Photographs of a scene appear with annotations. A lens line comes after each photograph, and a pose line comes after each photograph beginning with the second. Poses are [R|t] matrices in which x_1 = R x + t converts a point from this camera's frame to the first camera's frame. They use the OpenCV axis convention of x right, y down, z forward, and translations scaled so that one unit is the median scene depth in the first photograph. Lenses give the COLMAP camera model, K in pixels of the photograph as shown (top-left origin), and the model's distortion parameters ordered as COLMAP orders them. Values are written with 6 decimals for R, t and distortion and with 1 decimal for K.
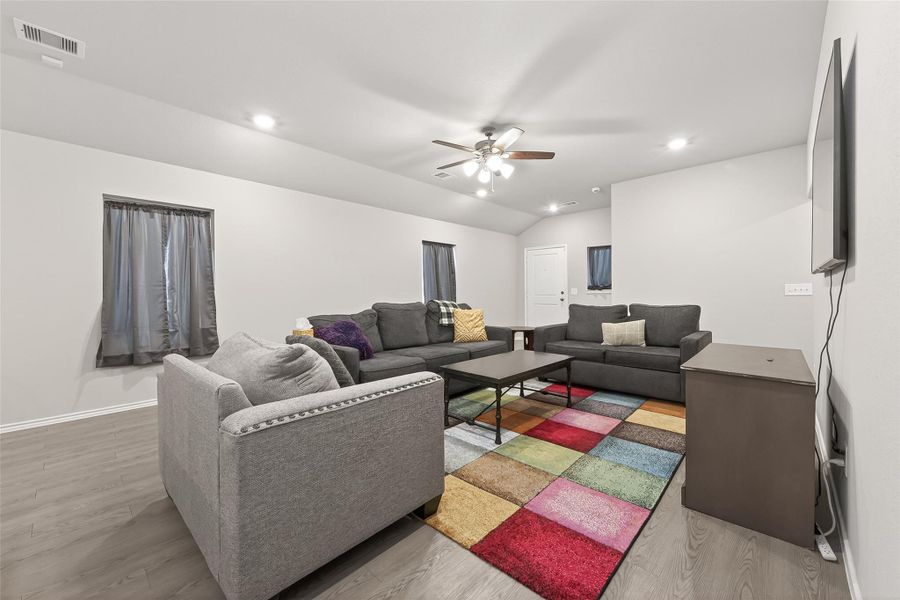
lens RADIAL K [[358.1, 0, 453.5], [0, 358.1, 292.2], [0, 0, 1]] dist [0.001695, 0.000097]
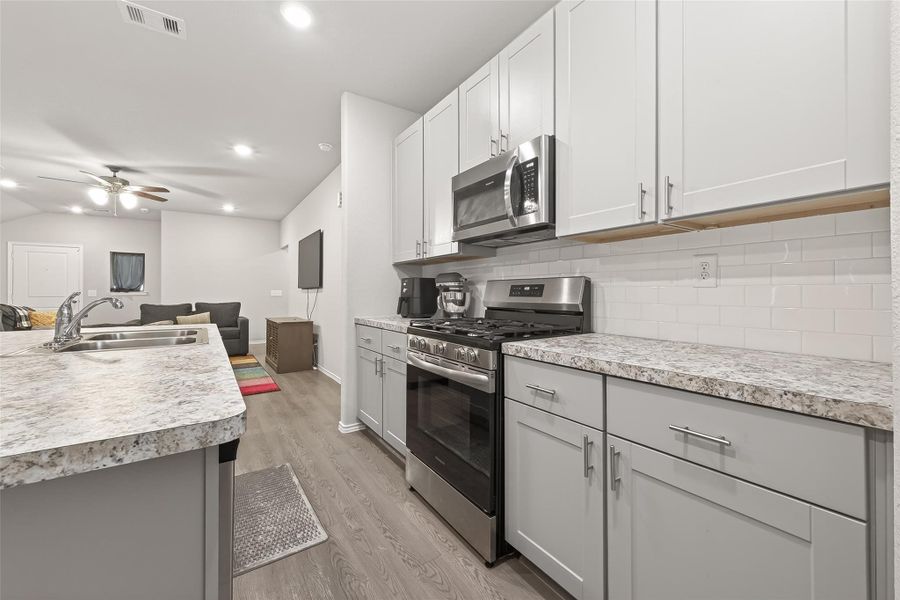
lens RADIAL K [[358.1, 0, 453.5], [0, 358.1, 292.2], [0, 0, 1]] dist [0.001695, 0.000097]
pose [[0.233950, 0.005878, 0.972231, -0.693941], [-0.002384, 0.999982, -0.005472, -0.004059], [-0.972246, -0.001037, 0.233959, -0.383936]]
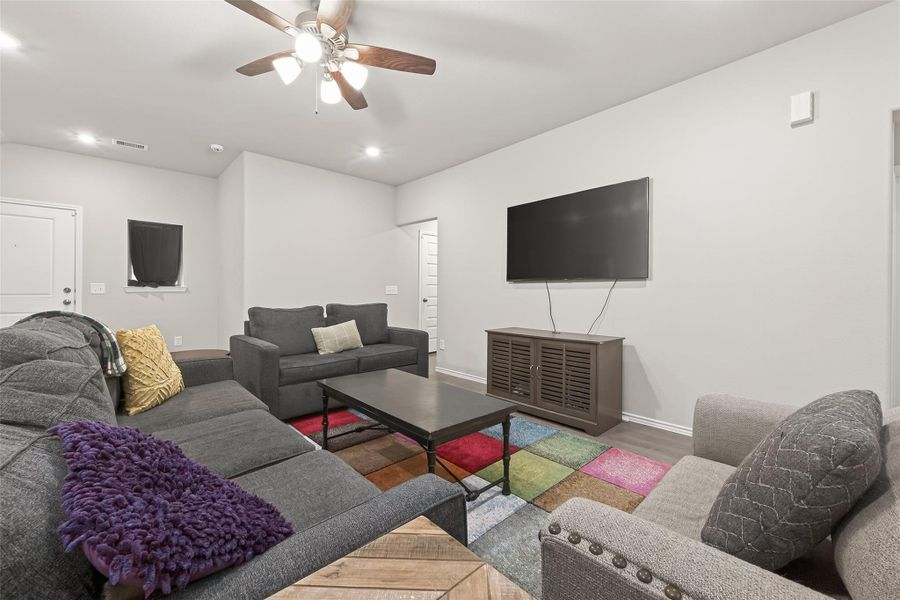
lens RADIAL K [[358.1, 0, 453.5], [0, 358.1, 292.2], [0, 0, 1]] dist [0.001695, 0.000097]
pose [[0.080053, 0.001186, 0.996790, -0.366464], [-0.005596, 0.999984, -0.000741, 0.002311], [-0.996775, -0.005518, 0.080059, 0.613767]]
